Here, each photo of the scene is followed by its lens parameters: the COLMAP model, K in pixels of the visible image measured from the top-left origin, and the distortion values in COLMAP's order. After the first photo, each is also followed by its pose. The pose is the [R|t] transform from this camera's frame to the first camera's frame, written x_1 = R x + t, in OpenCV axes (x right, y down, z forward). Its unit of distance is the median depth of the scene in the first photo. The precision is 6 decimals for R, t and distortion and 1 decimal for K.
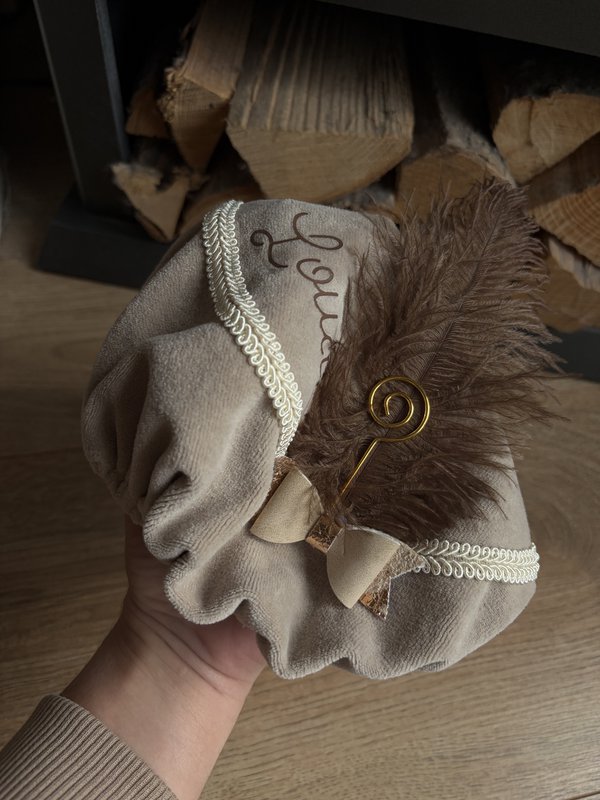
lens RADIAL K [[637.1, 0, 295.4], [0, 637.1, 405.2], [0, 0, 1]] dist [0.021780, -0.055750]
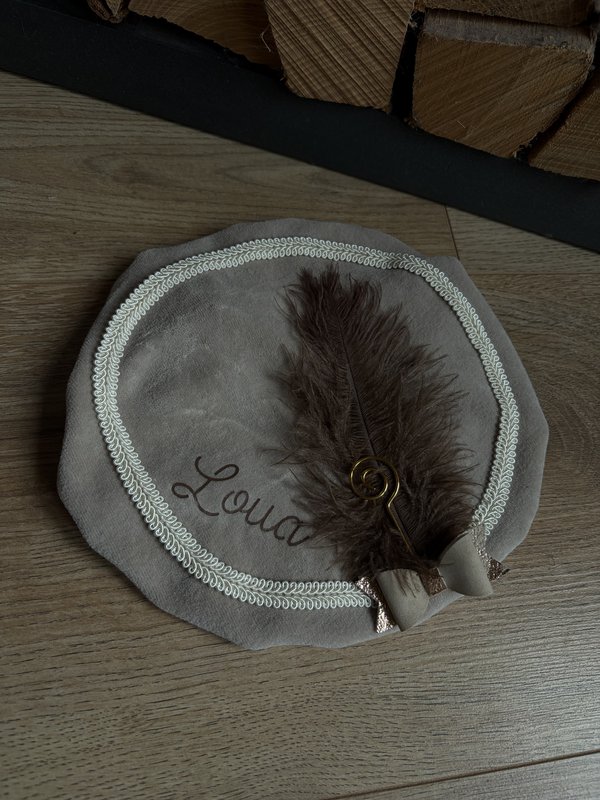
lens RADIAL K [[637.1, 0, 293.0], [0, 637.1, 402.6], [0, 0, 1]] dist [0.021780, -0.055750]
pose [[0.996035, 0.086412, 0.021158, 0.041056], [-0.088591, 0.985175, 0.146905, 0.073312], [-0.008150, -0.148197, 0.988924, 0.240924]]
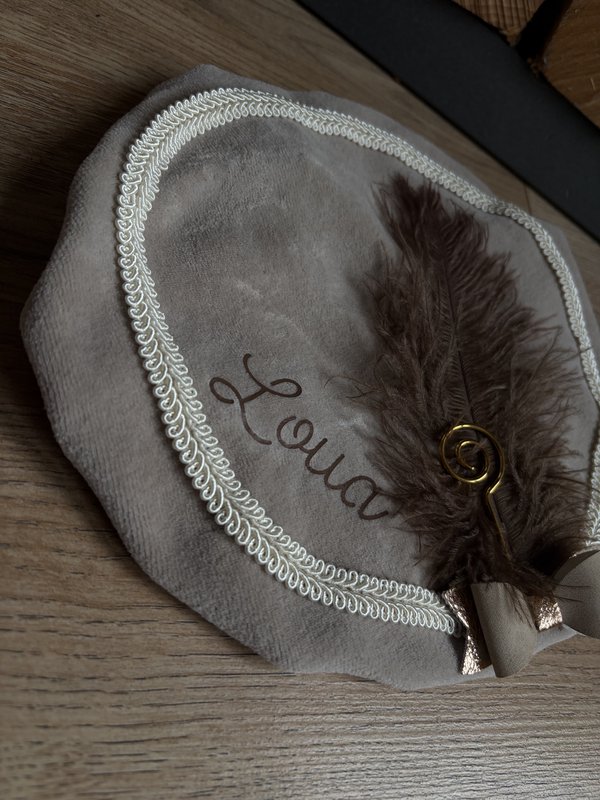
lens RADIAL K [[637.1, 0, 294.7], [0, 637.1, 405.9], [0, 0, 1]] dist [0.021780, -0.055750]
pose [[0.907427, 0.333828, 0.255214, -0.135453], [-0.343441, 0.939146, -0.007312, 0.297678], [-0.242124, -0.081016, 0.966857, 0.518850]]
